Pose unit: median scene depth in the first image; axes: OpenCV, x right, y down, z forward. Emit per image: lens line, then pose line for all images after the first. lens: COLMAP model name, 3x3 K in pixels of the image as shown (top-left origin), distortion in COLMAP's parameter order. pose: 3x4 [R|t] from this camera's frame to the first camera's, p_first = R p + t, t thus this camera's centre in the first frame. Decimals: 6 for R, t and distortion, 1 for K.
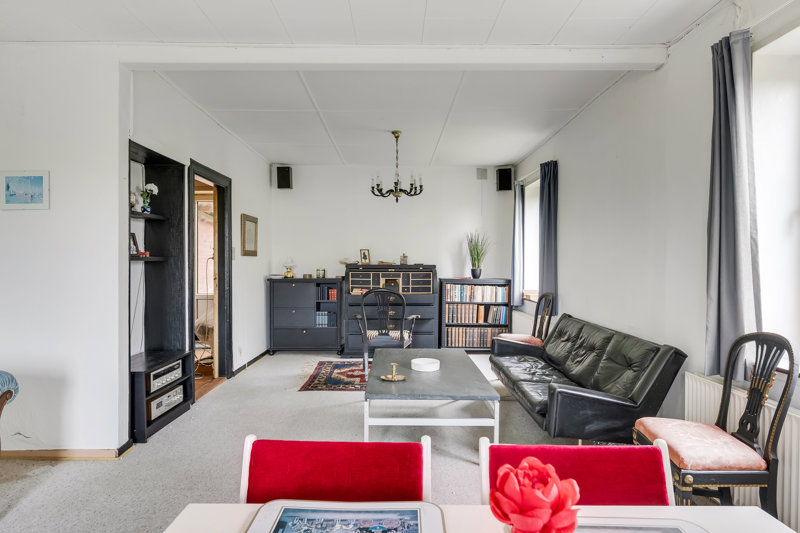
lens RADIAL K [[446.1, 0, 400.0], [0, 446.1, 266.5], [0, 0, 1]] dist [0.000606, 0.000153]
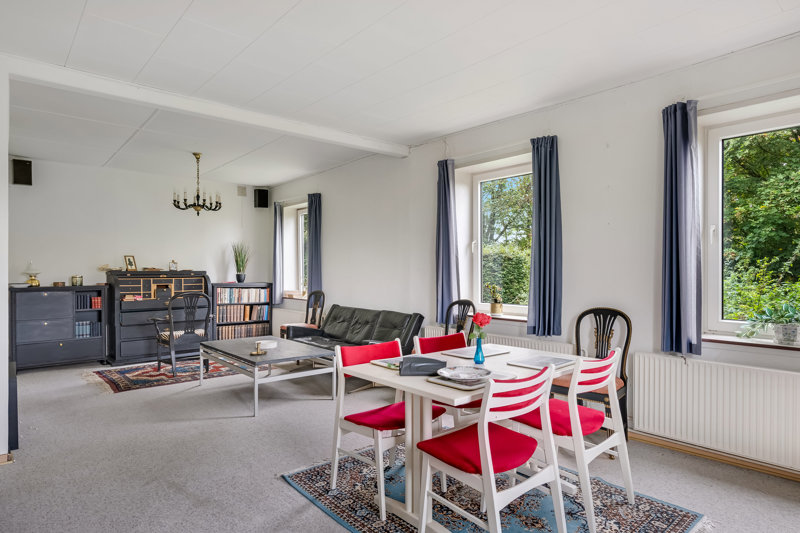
lens RADIAL K [[469.2, 0, 400.0], [0, 469.2, 266.5], [0, 0, 1]] dist [0.001336, 0.000733]
pose [[0.759429, -0.000033, 0.650590, -0.312074], [0.009075, 0.999903, -0.010543, 0.002136], [-0.650527, 0.013911, 0.759356, -0.189173]]
